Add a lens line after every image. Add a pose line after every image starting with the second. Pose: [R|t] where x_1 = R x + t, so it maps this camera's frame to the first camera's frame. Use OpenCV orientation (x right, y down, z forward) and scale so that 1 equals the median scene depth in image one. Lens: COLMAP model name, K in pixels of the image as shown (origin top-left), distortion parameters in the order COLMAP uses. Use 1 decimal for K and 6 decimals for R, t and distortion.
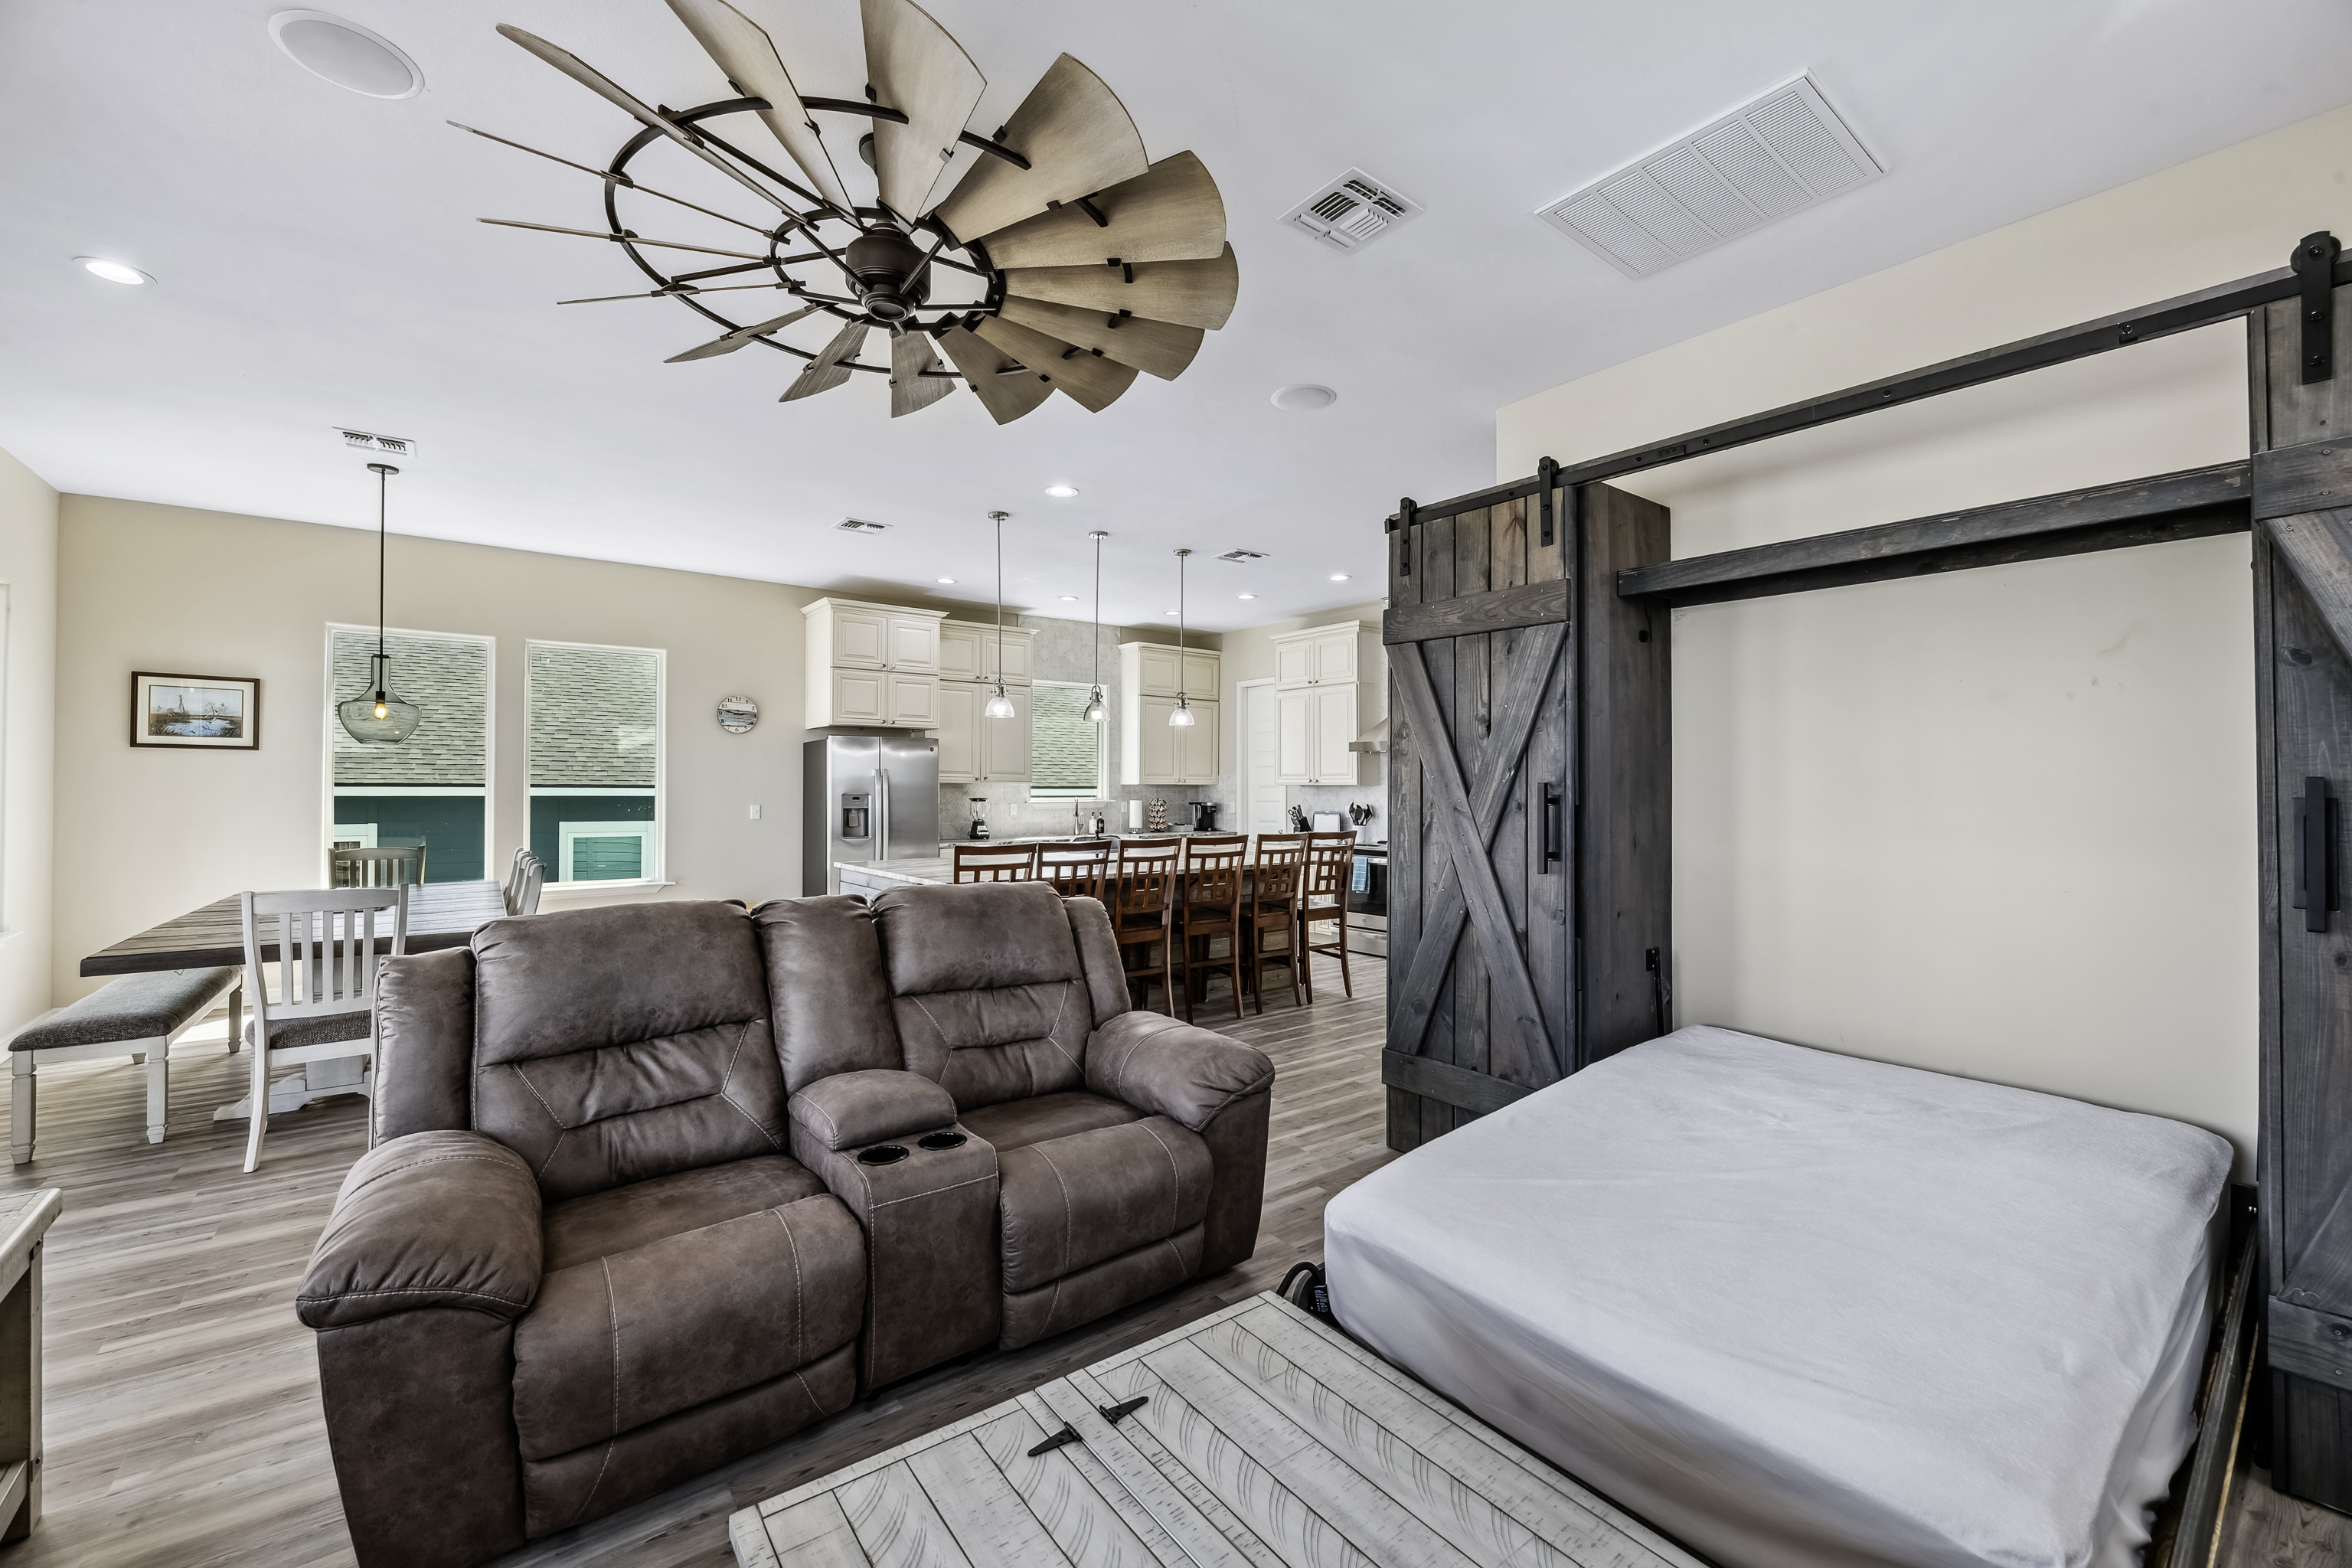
lens RADIAL K [[952.4, 0, 1188.2], [0, 952.4, 780.8], [0, 0, 1]] dist [-0.005707, -0.000110]
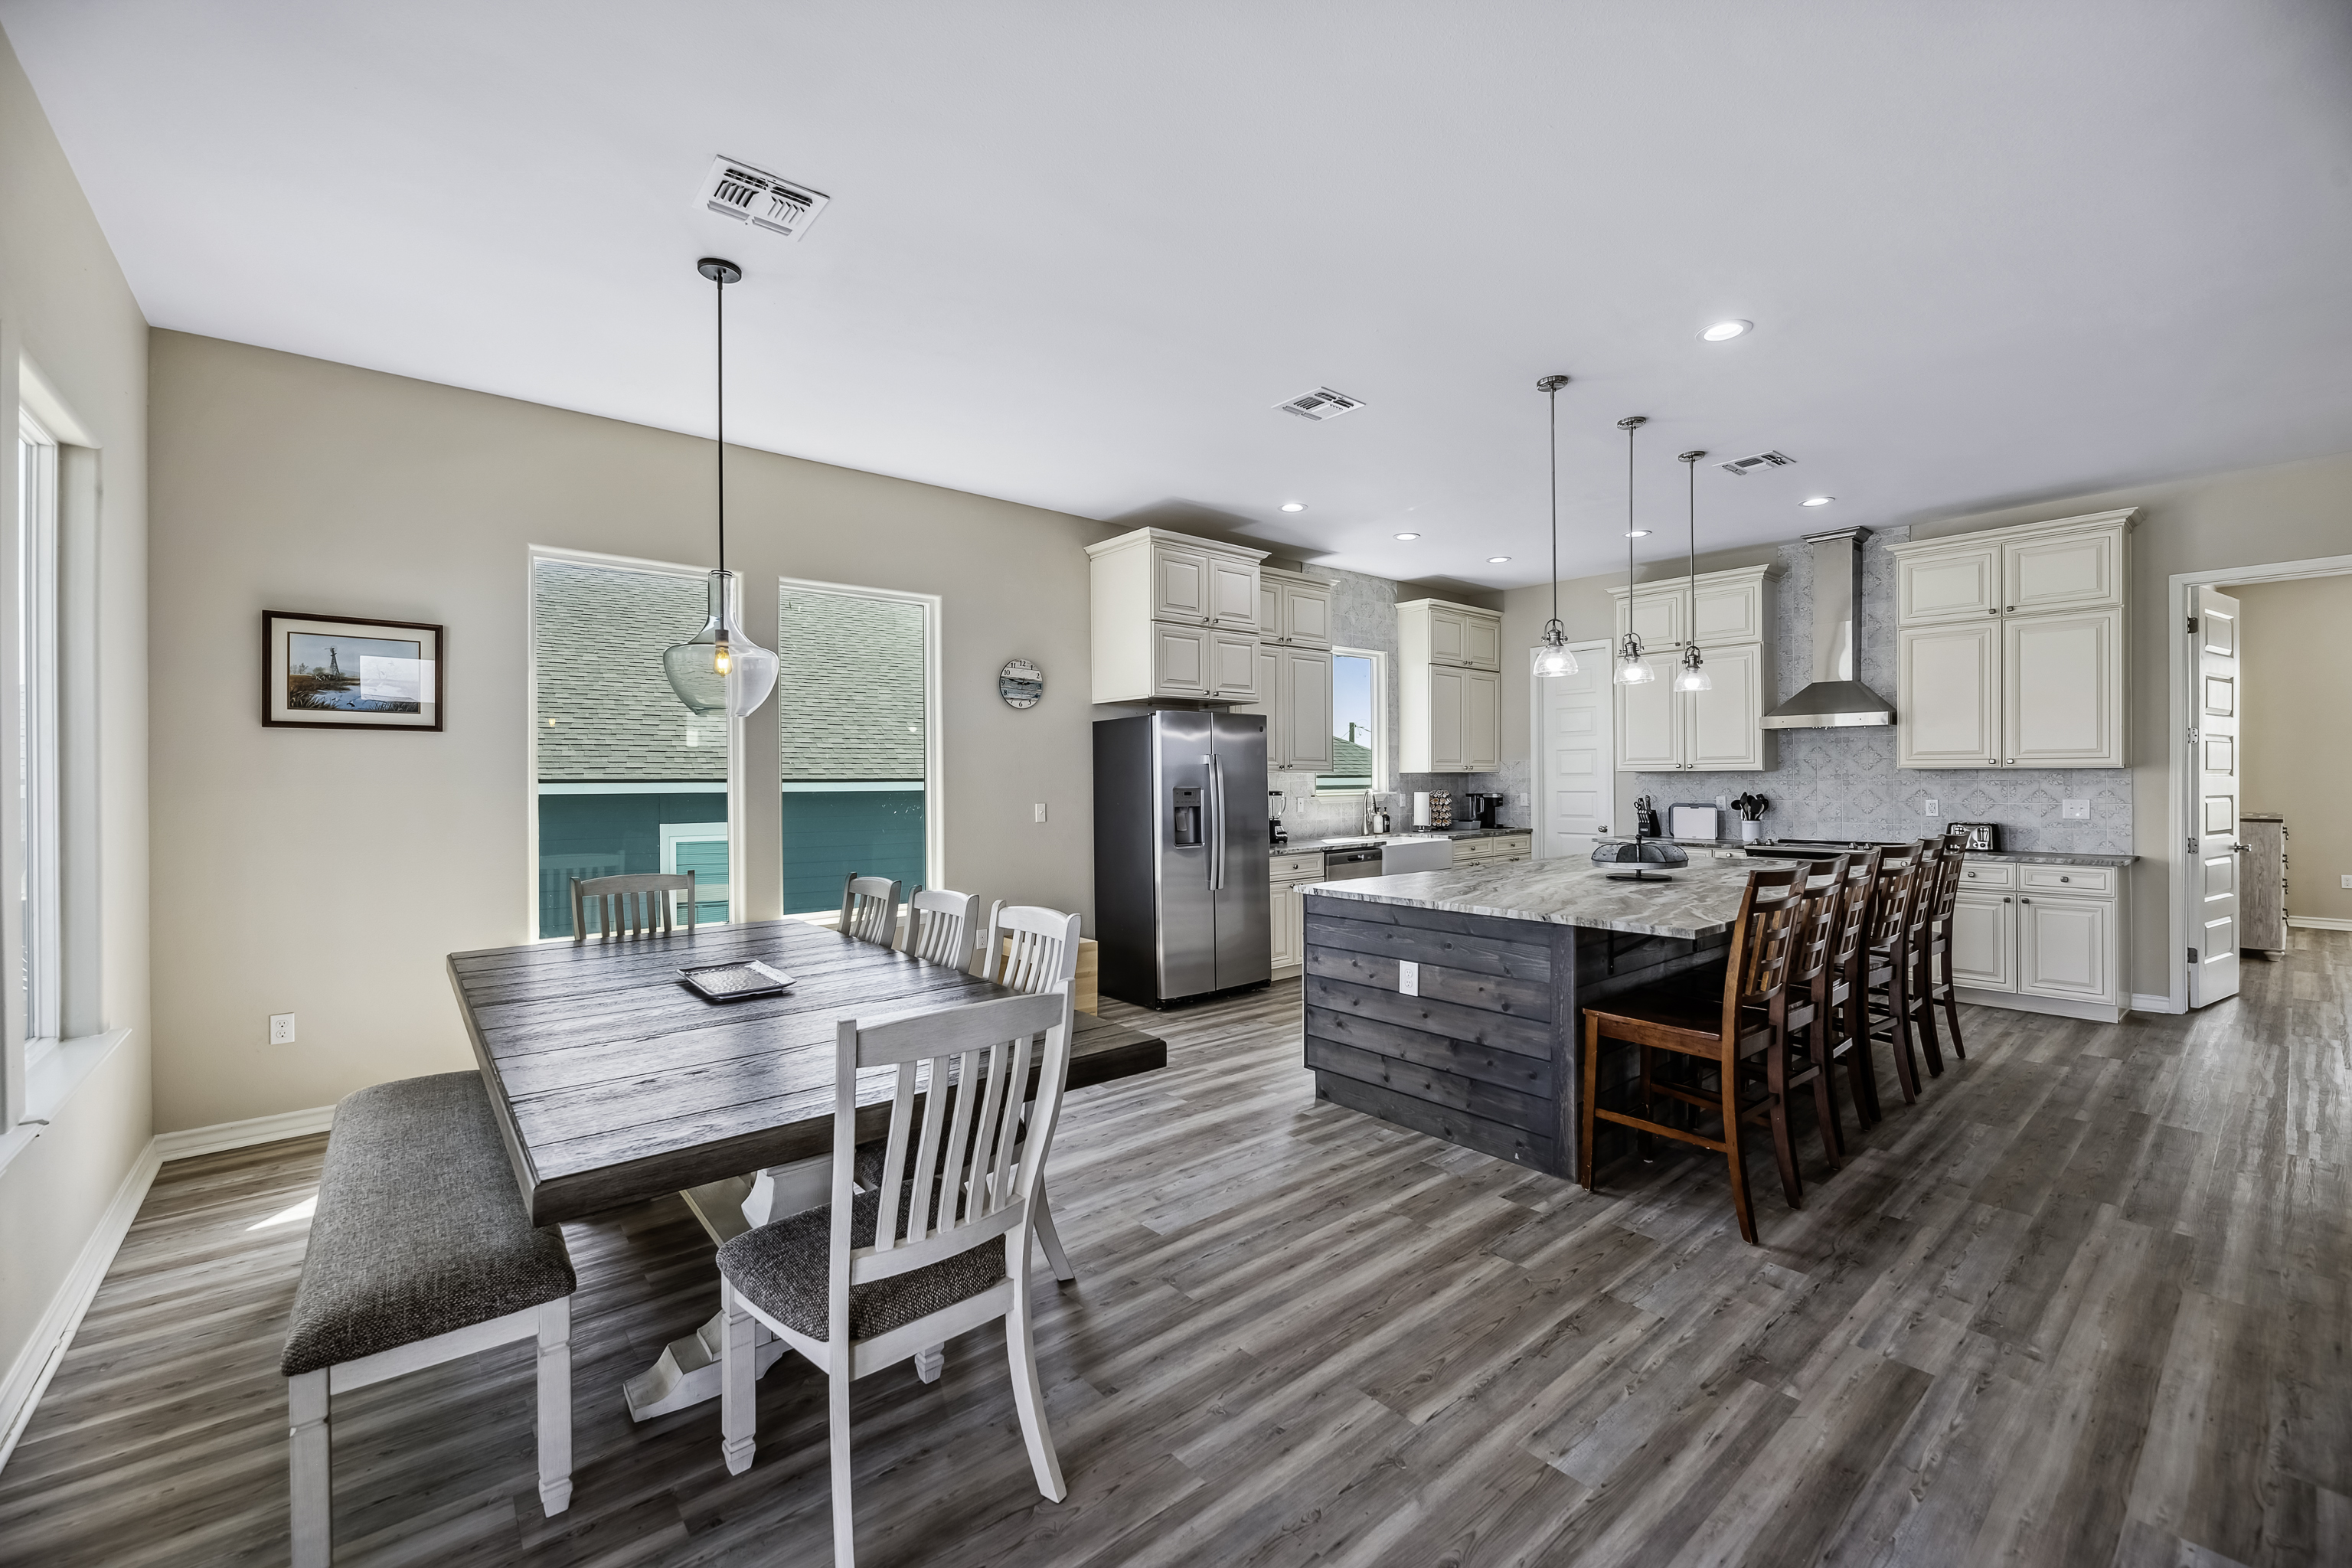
lens RADIAL K [[952.4, 0, 1188.2], [0, 952.4, 780.8], [0, 0, 1]] dist [-0.005707, -0.000110]
pose [[0.999247, -0.009716, 0.037560, -0.353900], [0.009327, 0.999901, 0.010518, 0.000392], [-0.037658, -0.010159, 0.999239, 0.226720]]
